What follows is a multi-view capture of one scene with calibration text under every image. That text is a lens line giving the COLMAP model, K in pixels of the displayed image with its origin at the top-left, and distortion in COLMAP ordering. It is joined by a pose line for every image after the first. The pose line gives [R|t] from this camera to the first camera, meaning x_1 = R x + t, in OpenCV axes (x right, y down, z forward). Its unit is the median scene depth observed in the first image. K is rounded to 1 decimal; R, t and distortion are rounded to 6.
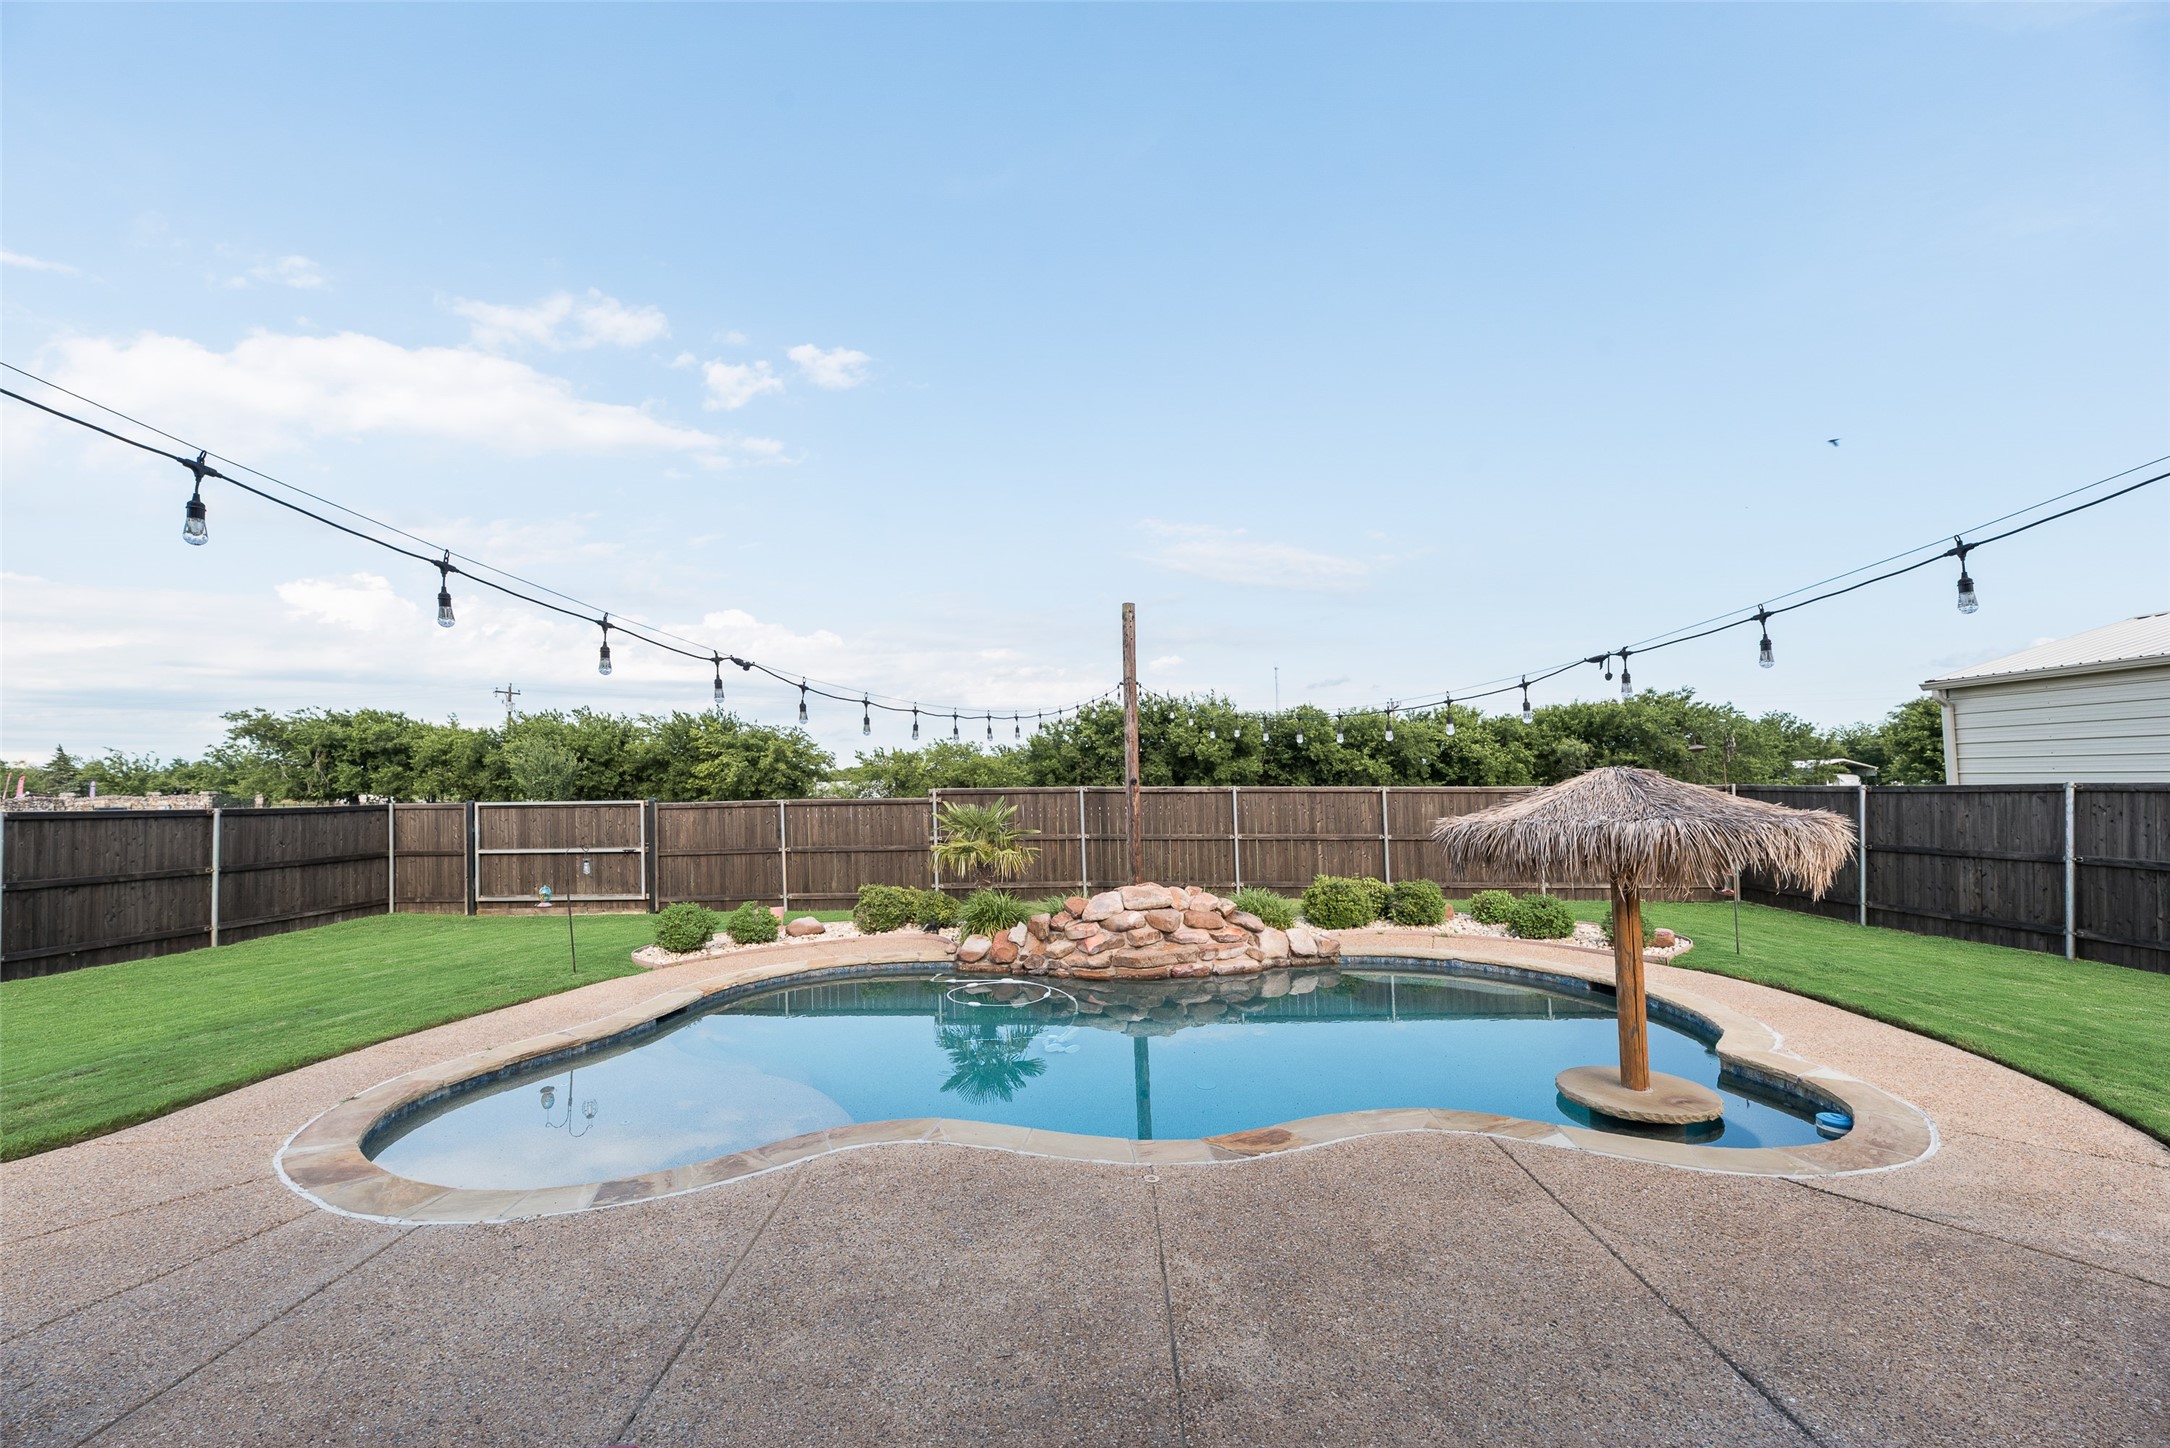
lens RADIAL K [[878.6, 0, 1078.9], [0, 878.6, 758.7], [0, 0, 1]] dist [0.000617, 0.000142]
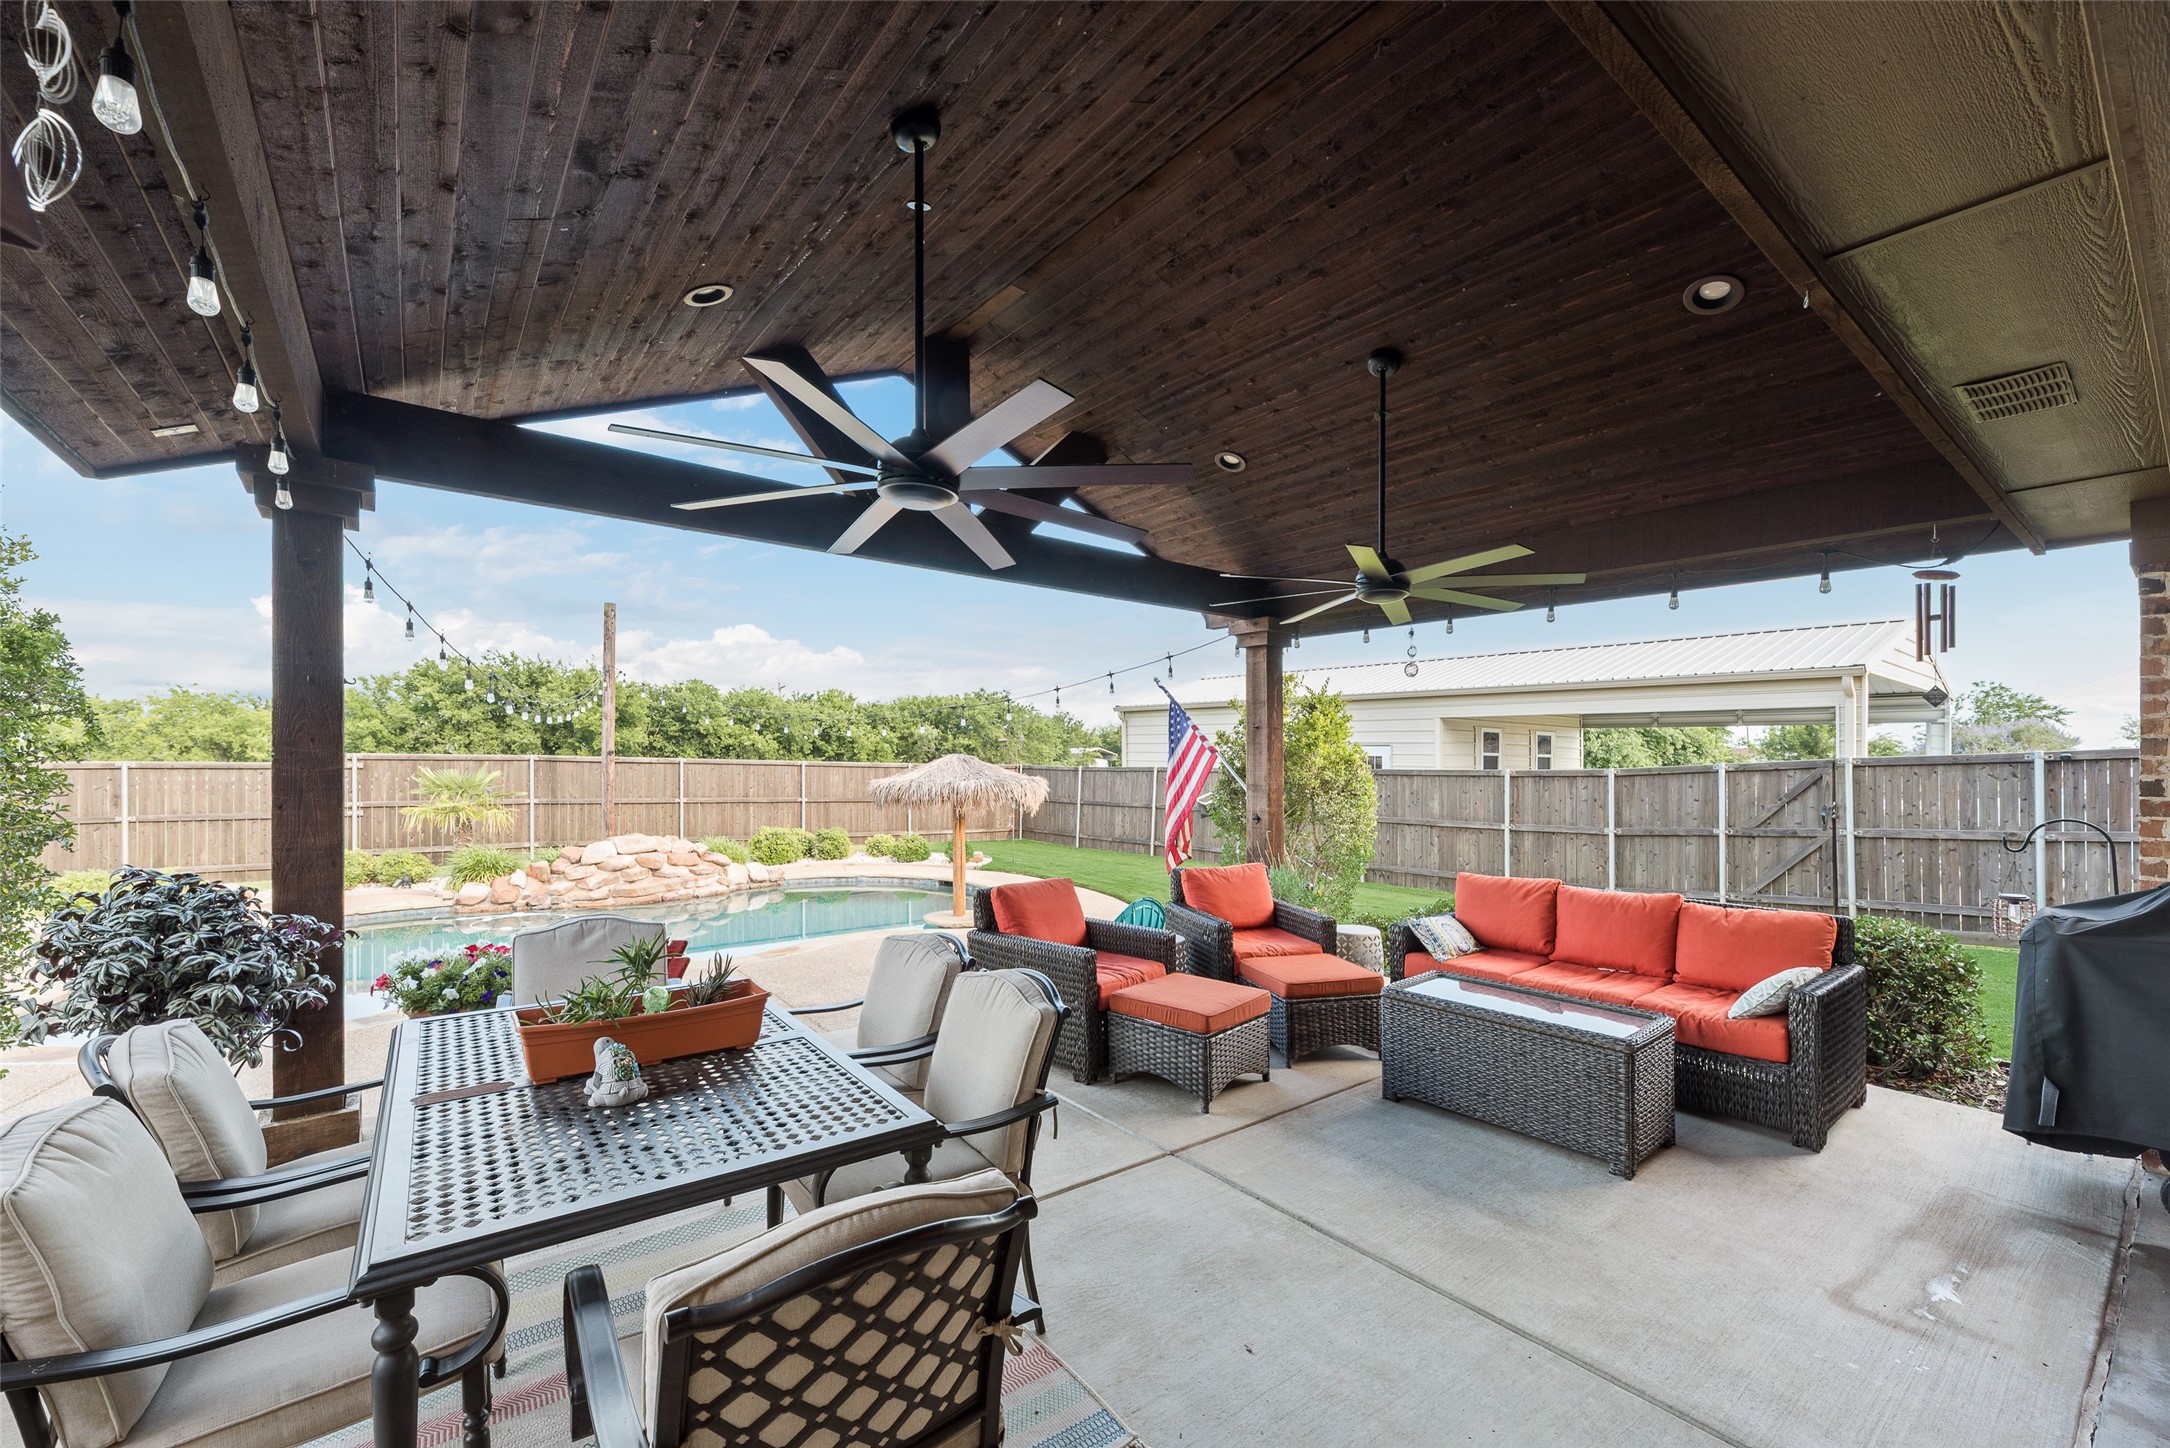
lens RADIAL K [[878.6, 0, 1078.9], [0, 878.6, 758.7], [0, 0, 1]] dist [0.000617, 0.000142]
pose [[0.772251, 0.023167, 0.634895, -0.203645], [-0.041774, 0.999024, 0.014357, -0.009429], [-0.633942, -0.037609, 0.772465, -0.329434]]
